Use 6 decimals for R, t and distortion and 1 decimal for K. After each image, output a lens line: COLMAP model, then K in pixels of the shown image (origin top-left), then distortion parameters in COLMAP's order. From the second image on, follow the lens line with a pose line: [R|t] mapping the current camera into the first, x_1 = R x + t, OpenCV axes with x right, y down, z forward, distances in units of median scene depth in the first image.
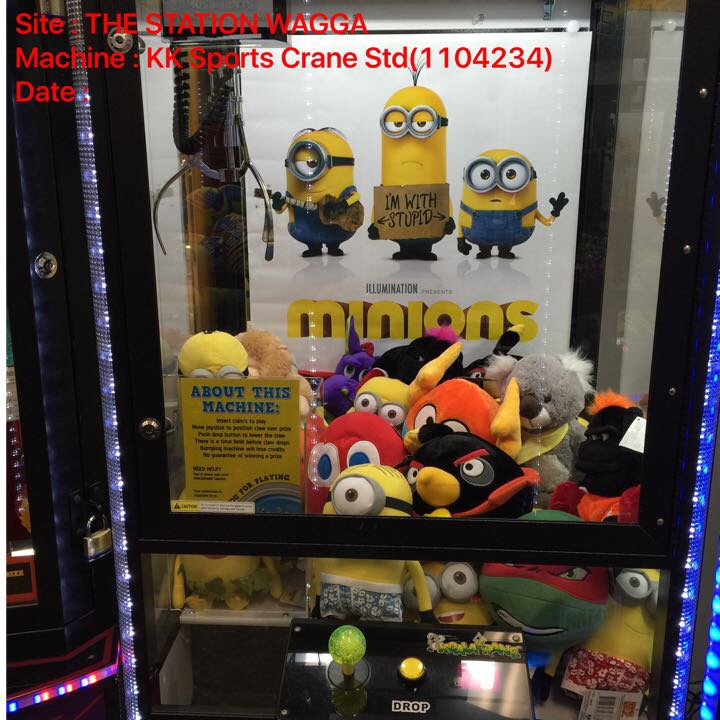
lens RADIAL K [[752.9, 0, 359.6], [0, 752.9, 331.4], [0, 0, 1]] dist [0.027065, -0.021725]
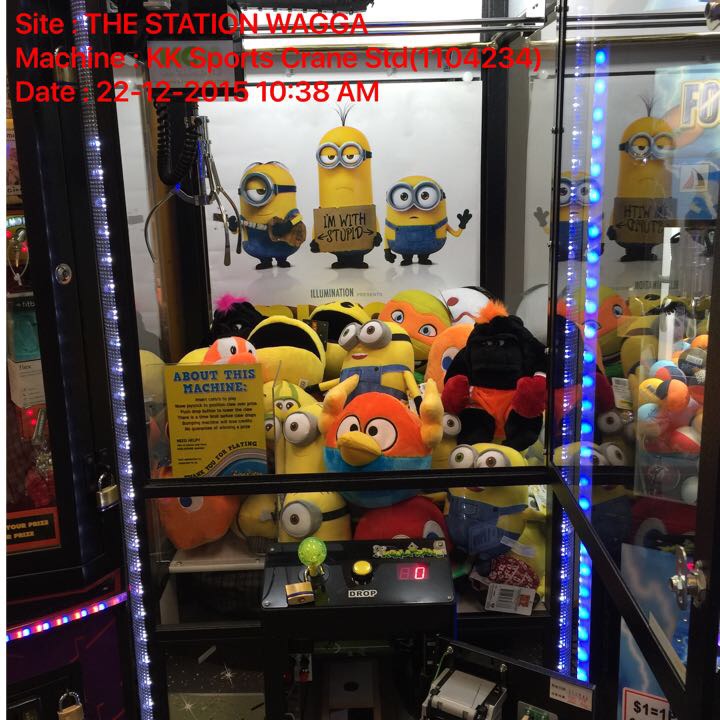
lens RADIAL K [[743.1, 0, 358.9], [0, 743.1, 335.0], [0, 0, 1]] dist [0.014811, -0.058491]
pose [[0.995631, -0.043054, 0.082861, -0.016157], [0.045735, 0.998481, -0.030739, 0.050005], [-0.081412, 0.034394, 0.996087, -0.186953]]
